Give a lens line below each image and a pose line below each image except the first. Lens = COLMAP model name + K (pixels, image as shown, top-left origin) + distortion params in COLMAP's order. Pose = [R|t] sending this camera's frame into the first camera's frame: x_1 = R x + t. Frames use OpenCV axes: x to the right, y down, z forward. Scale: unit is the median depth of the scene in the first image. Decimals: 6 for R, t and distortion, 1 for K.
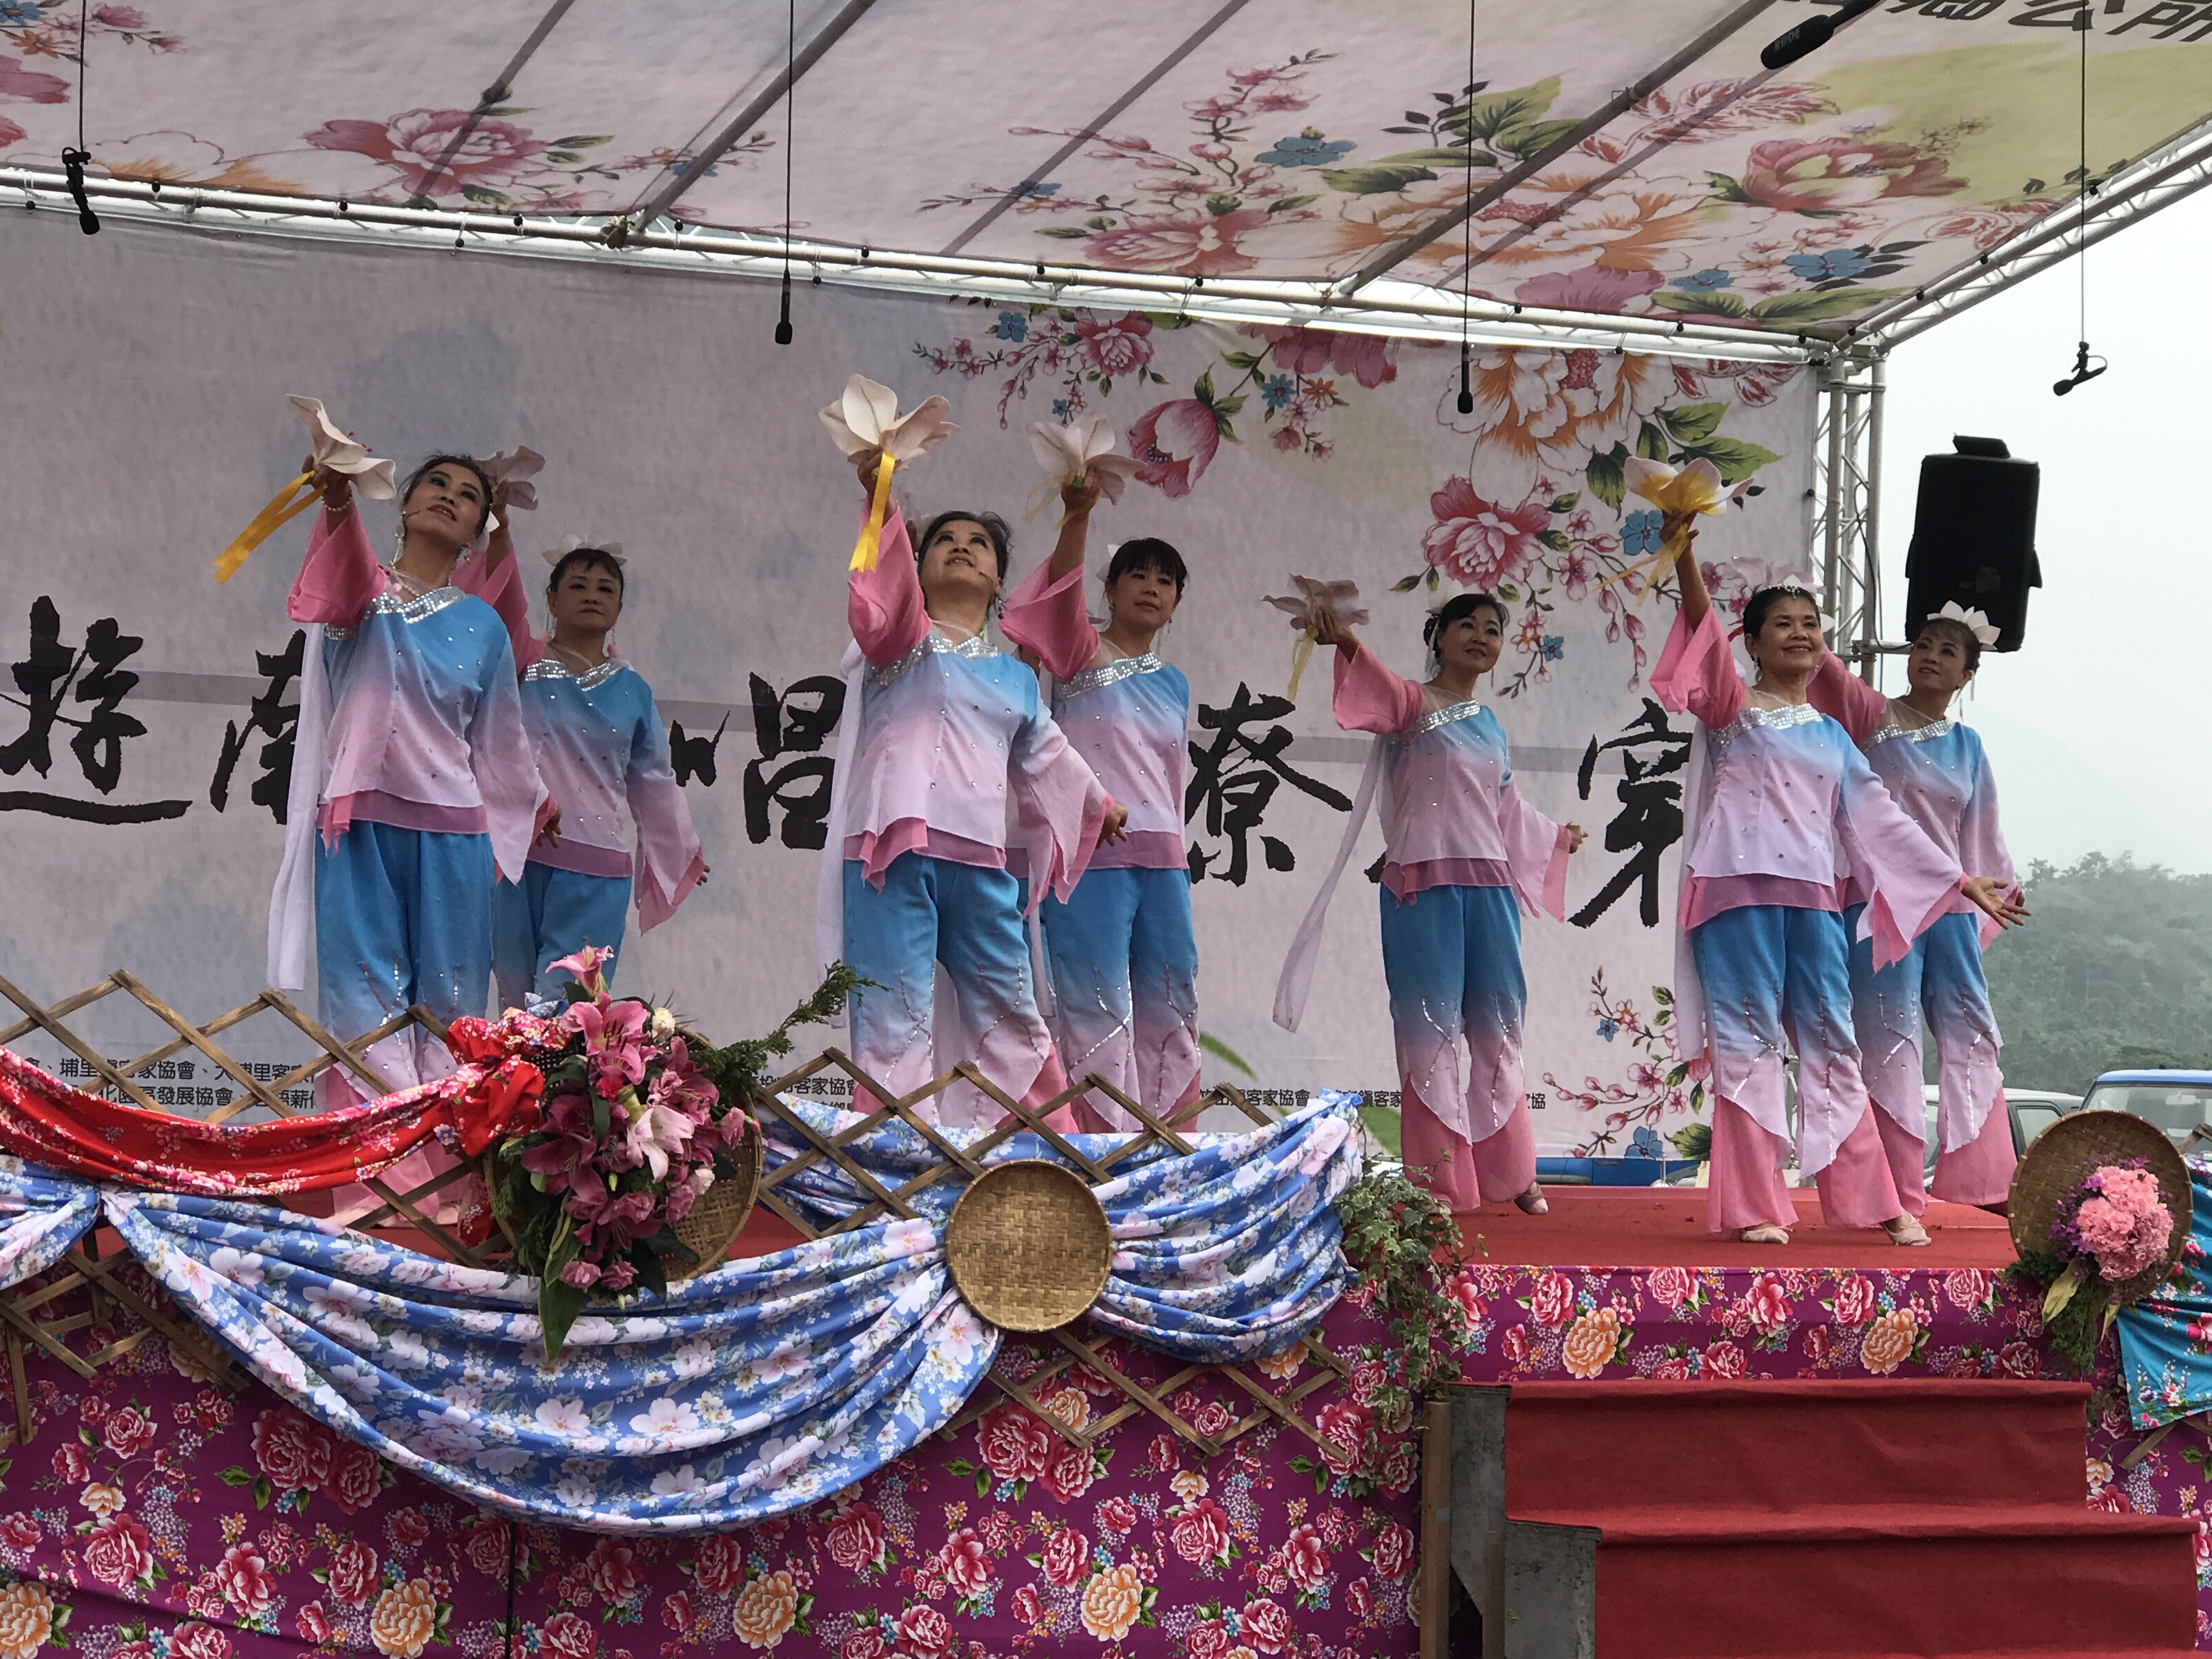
lens RADIAL K [[4392.1, 0, 1018.9], [0, 4392.1, 946.7], [0, 0, 1]] dist [-0.000831, 0.000000]
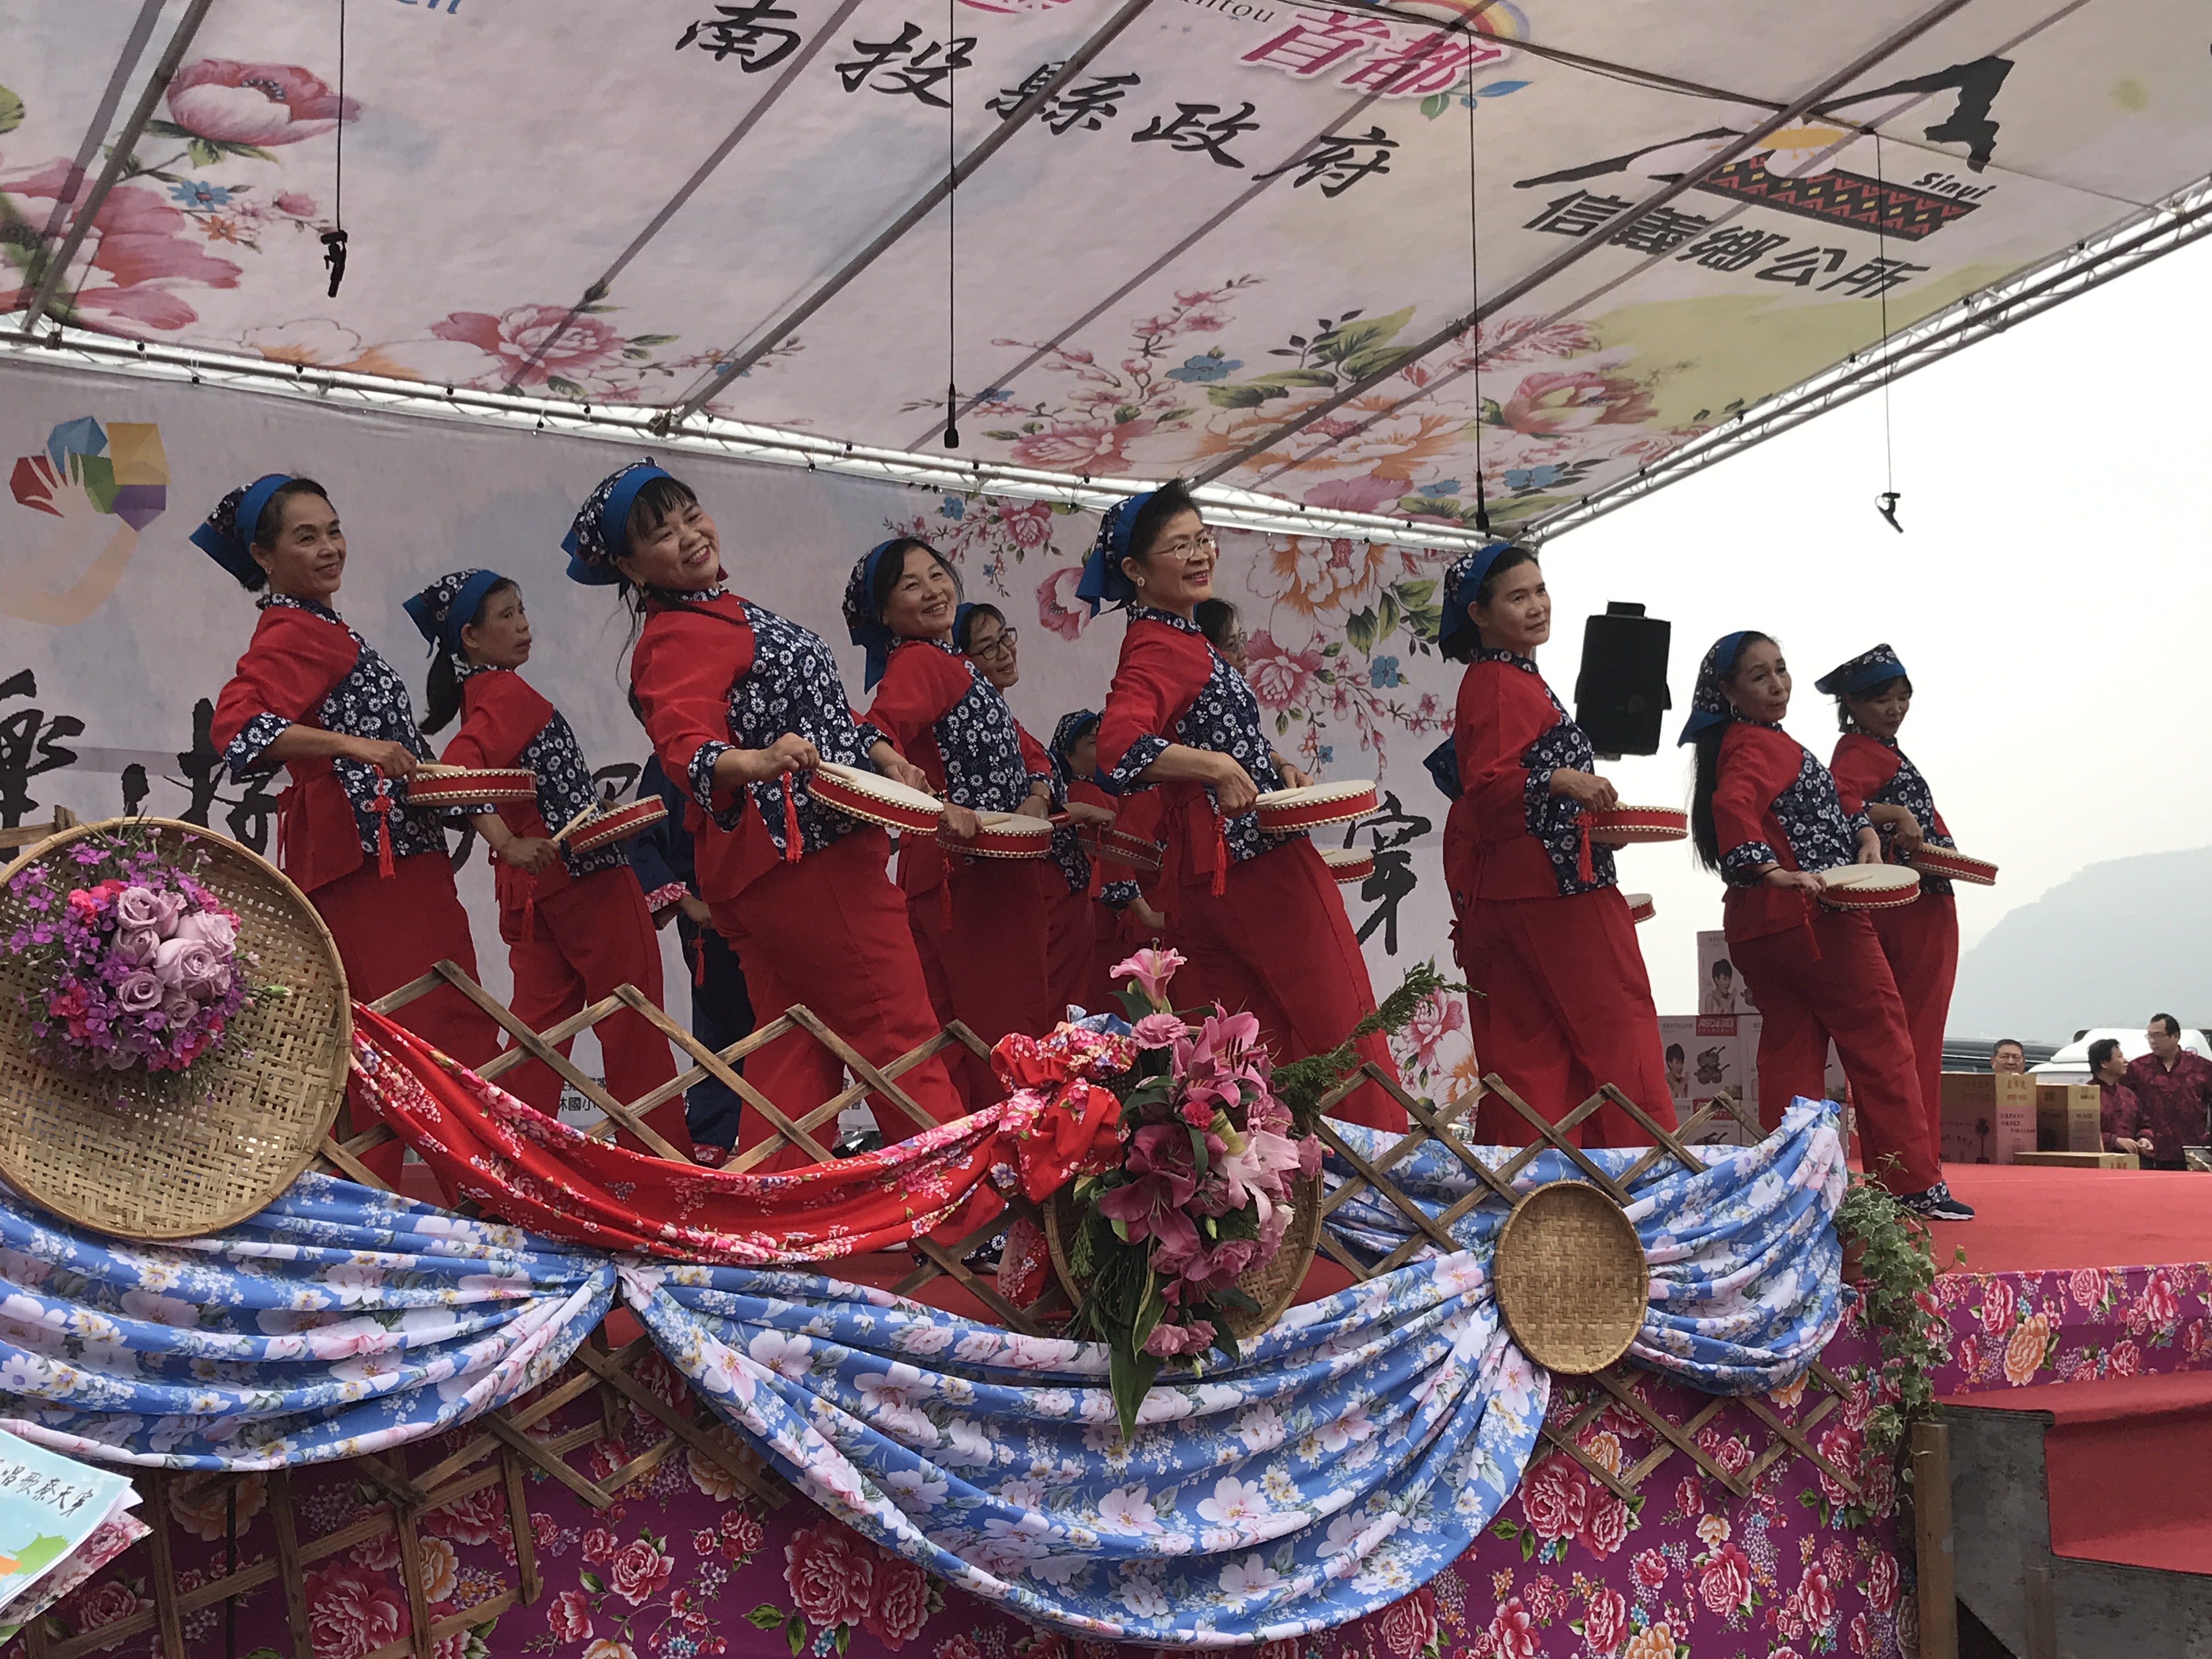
lens RADIAL K [[2555.7, 0, 1083.0], [0, 2555.7, 816.3], [0, 0, 1]] dist [0.034525, 0.000000]
pose [[0.986017, -0.001980, 0.166634, -0.167040], [0.013075, 0.997766, -0.065512, 0.005466], [-0.166132, 0.066775, 0.983840, 0.436255]]
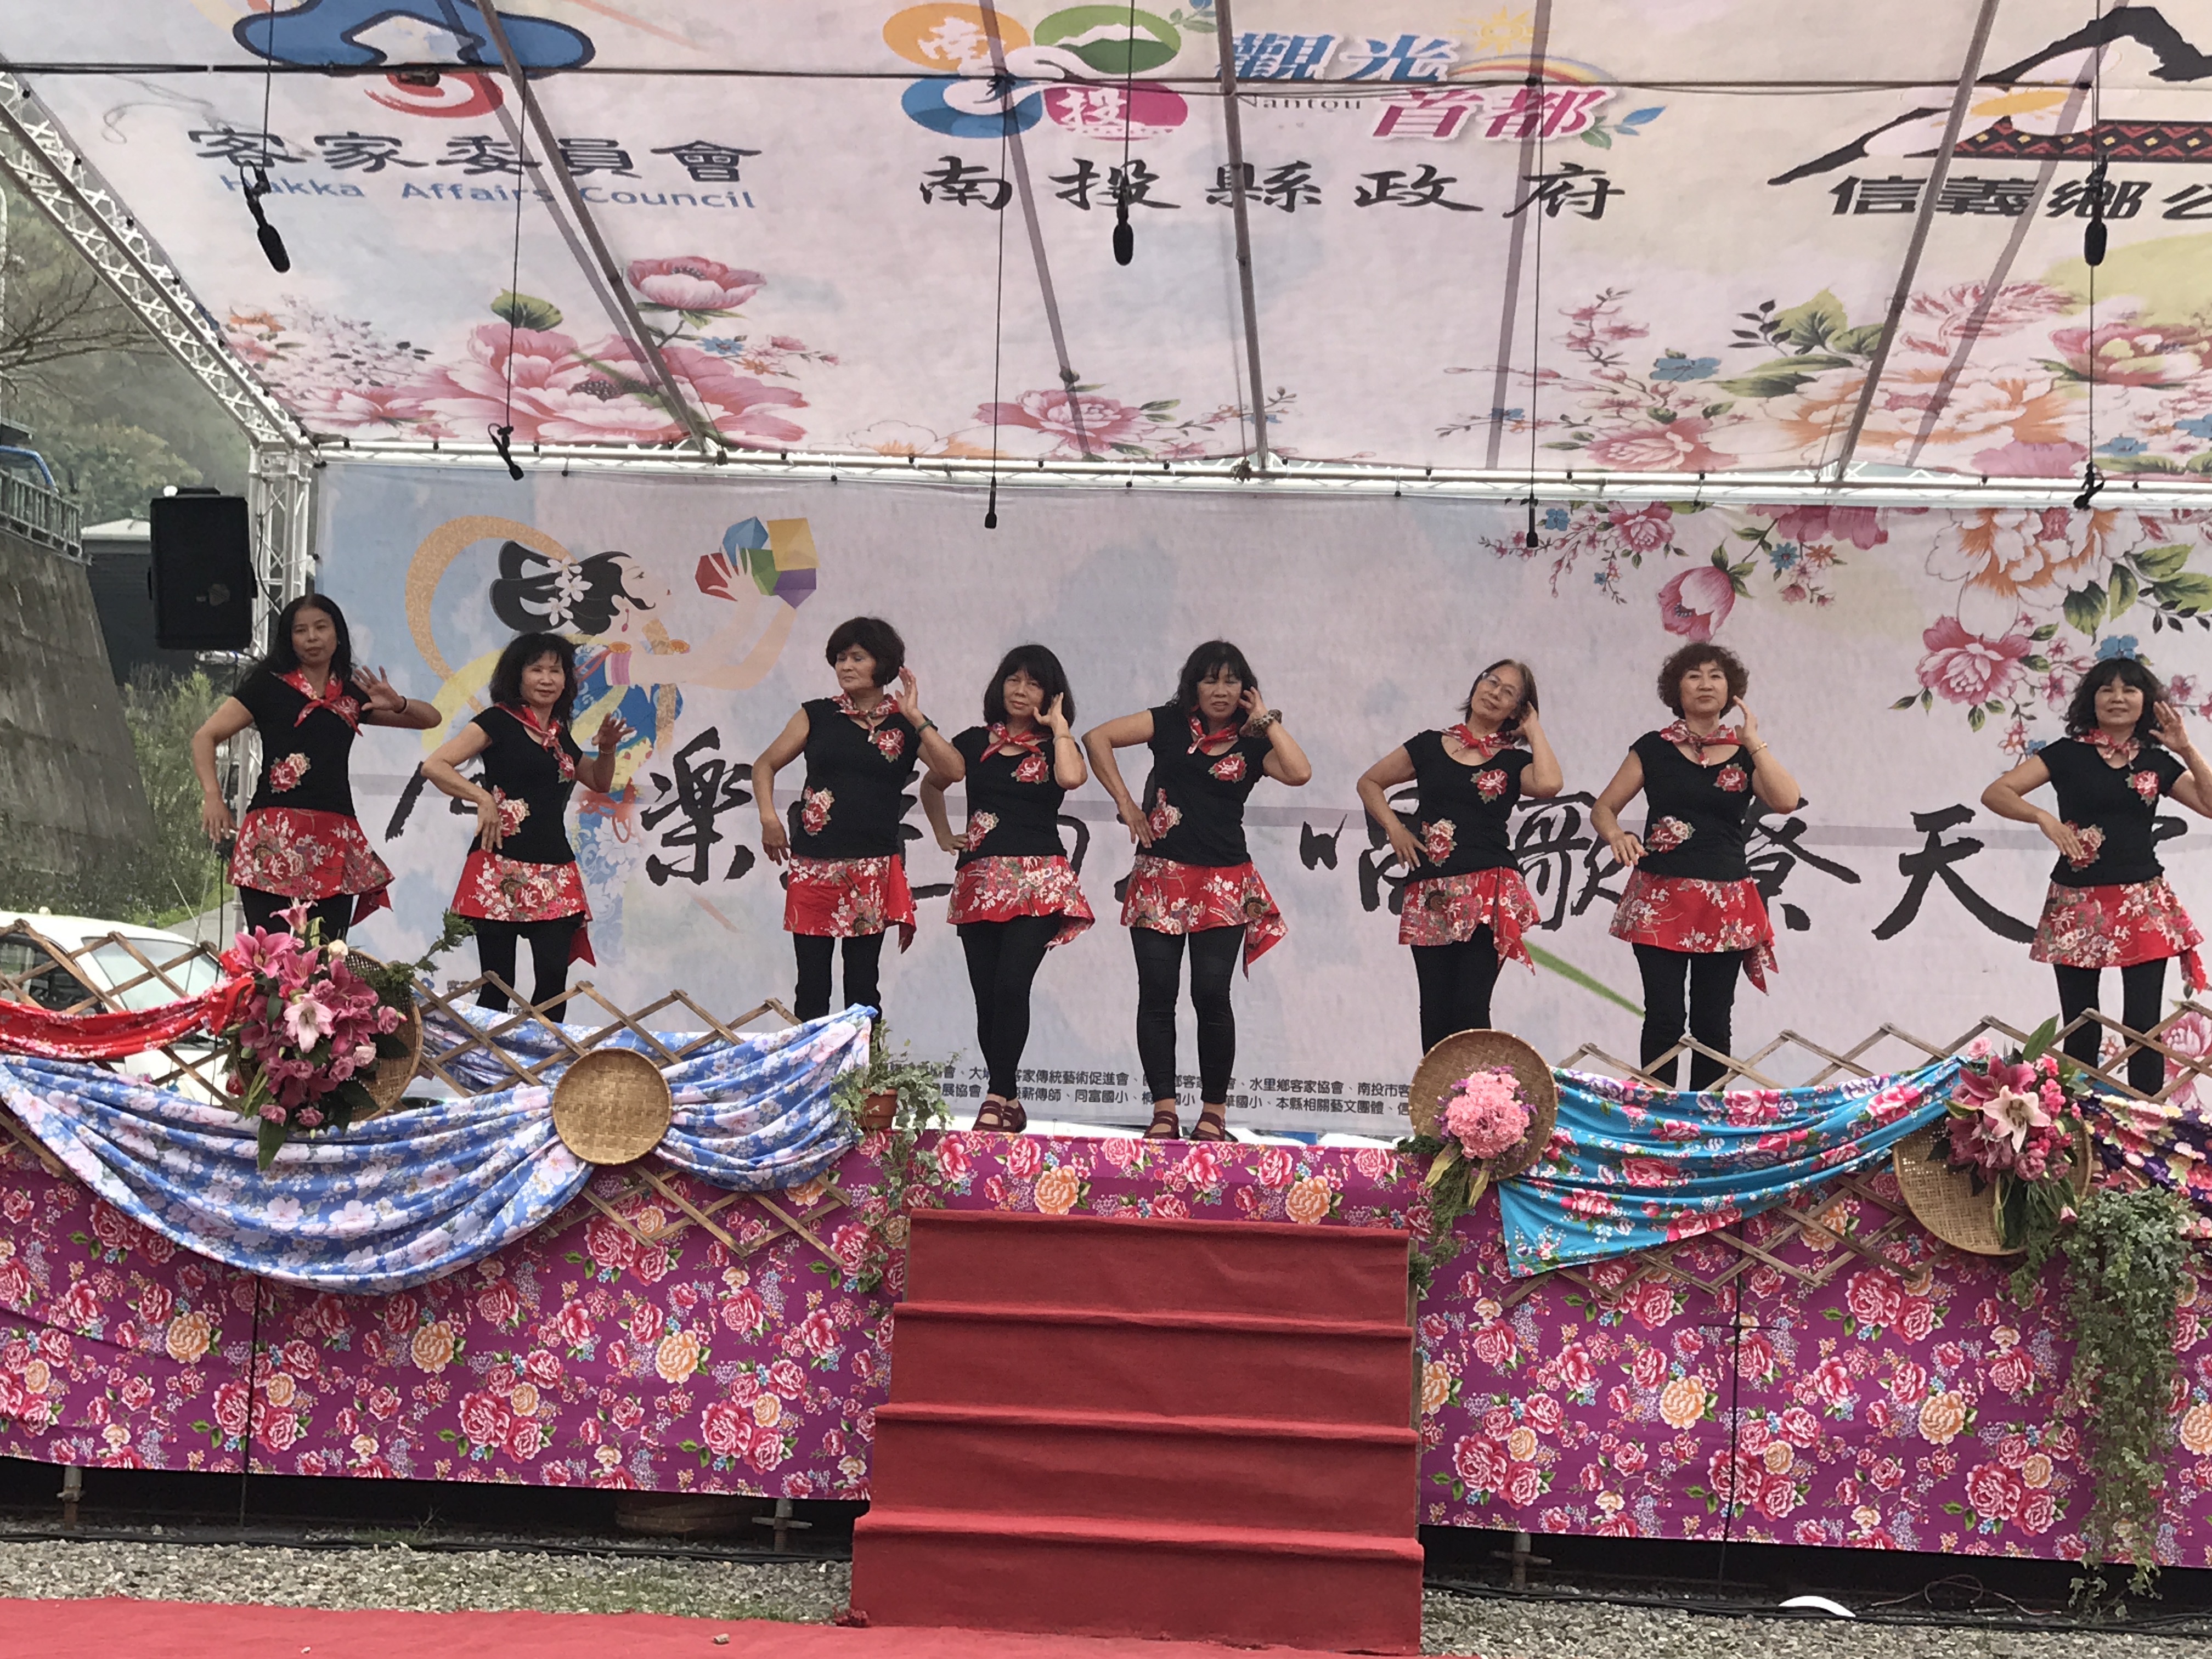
lens RADIAL K [[3431.6, 0, 1133.7], [0, 3431.6, 893.5], [0, 0, 1]] dist [0.085295, 0.000000]
pose [[0.906450, -0.017629, -0.421945, 0.581165], [-0.005999, 0.998490, -0.054605, 0.052743], [0.422271, 0.052028, 0.904975, 0.024395]]
